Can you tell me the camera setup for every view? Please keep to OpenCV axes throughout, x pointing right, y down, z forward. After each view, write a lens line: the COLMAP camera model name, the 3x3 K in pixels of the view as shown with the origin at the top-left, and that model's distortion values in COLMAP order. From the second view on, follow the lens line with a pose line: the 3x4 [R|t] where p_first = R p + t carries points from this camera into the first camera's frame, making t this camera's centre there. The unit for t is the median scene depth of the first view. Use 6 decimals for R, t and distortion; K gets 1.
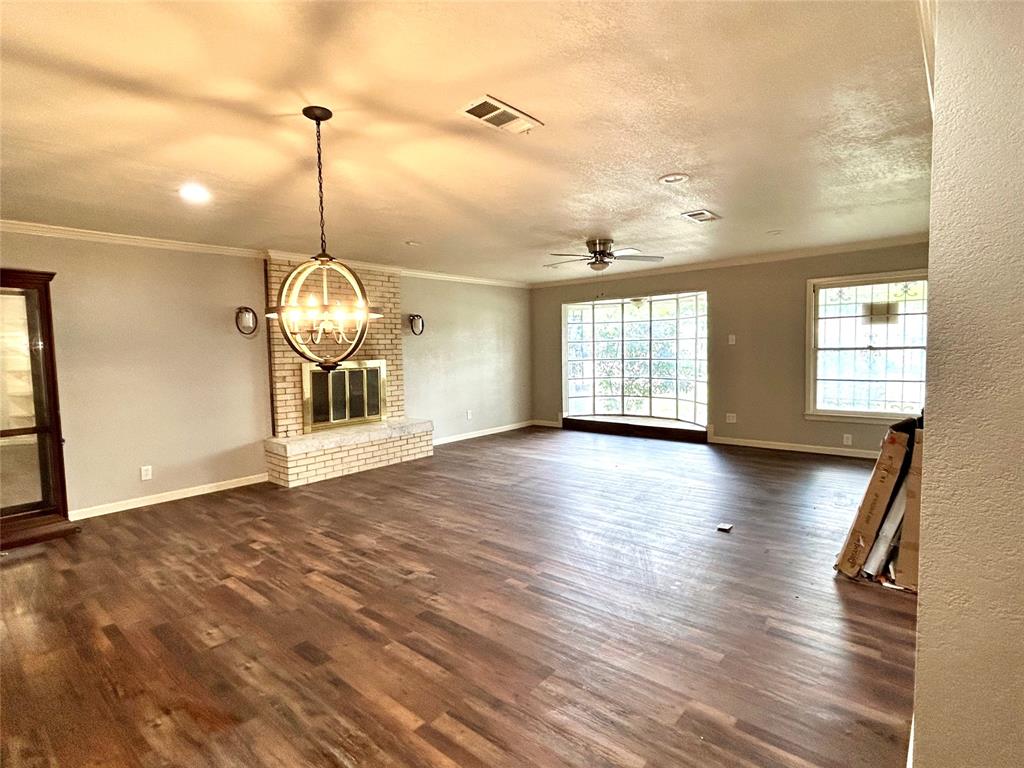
lens RADIAL K [[501.5, 0, 510.7], [0, 501.5, 380.0], [0, 0, 1]] dist [-0.000486, 0.000802]
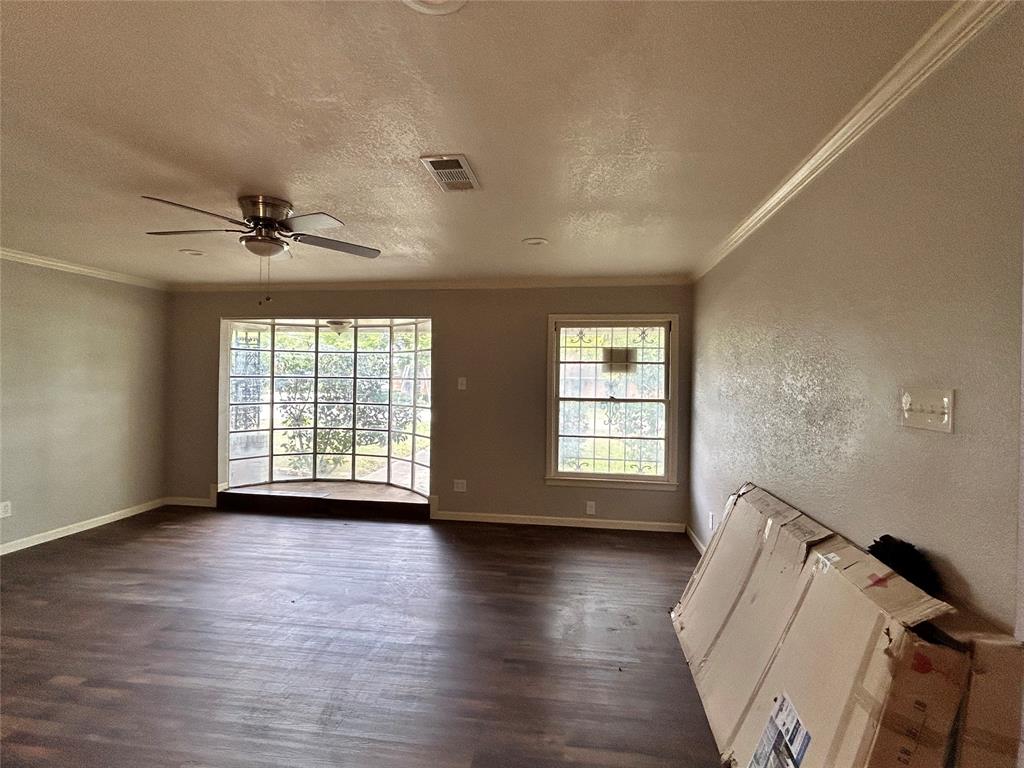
lens RADIAL K [[501.5, 0, 510.7], [0, 501.5, 380.0], [0, 0, 1]] dist [-0.000486, 0.000802]
pose [[0.837984, 0.031924, 0.544760, 0.091339], [0.002905, 0.998012, -0.062953, -0.040377], [-0.545687, 0.054336, 0.836226, 0.342071]]
